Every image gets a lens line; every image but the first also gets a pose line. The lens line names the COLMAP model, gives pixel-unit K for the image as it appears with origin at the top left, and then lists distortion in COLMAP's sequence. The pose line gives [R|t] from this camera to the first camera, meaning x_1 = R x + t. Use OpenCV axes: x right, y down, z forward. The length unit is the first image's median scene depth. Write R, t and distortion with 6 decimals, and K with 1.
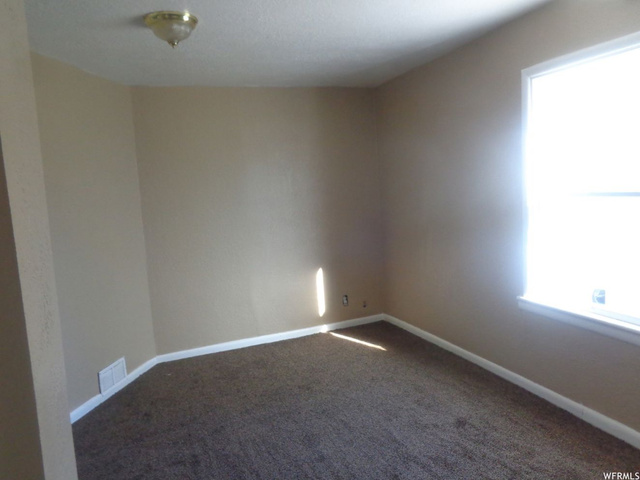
lens RADIAL K [[483.4, 0, 323.1], [0, 483.4, 239.4], [0, 0, 1]] dist [0.004359, 0.008232]
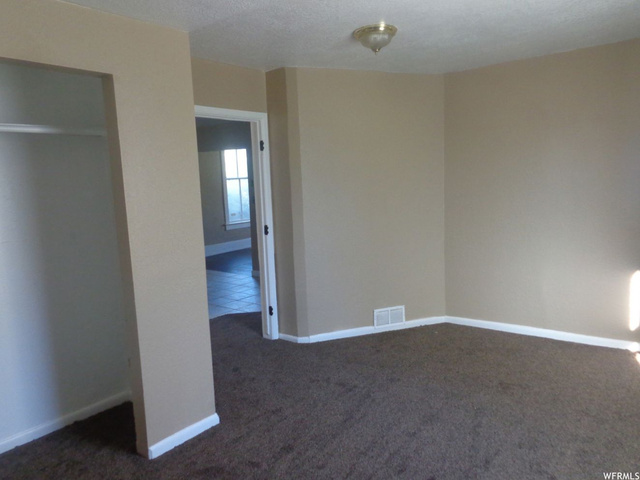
lens RADIAL K [[483.4, 0, 323.1], [0, 483.4, 239.4], [0, 0, 1]] dist [0.004359, 0.008232]
pose [[0.526843, 0.152992, -0.836080, 0.502648], [-0.089590, 0.988183, 0.124371, -0.059372], [0.845228, 0.009380, 0.534323, 0.184087]]
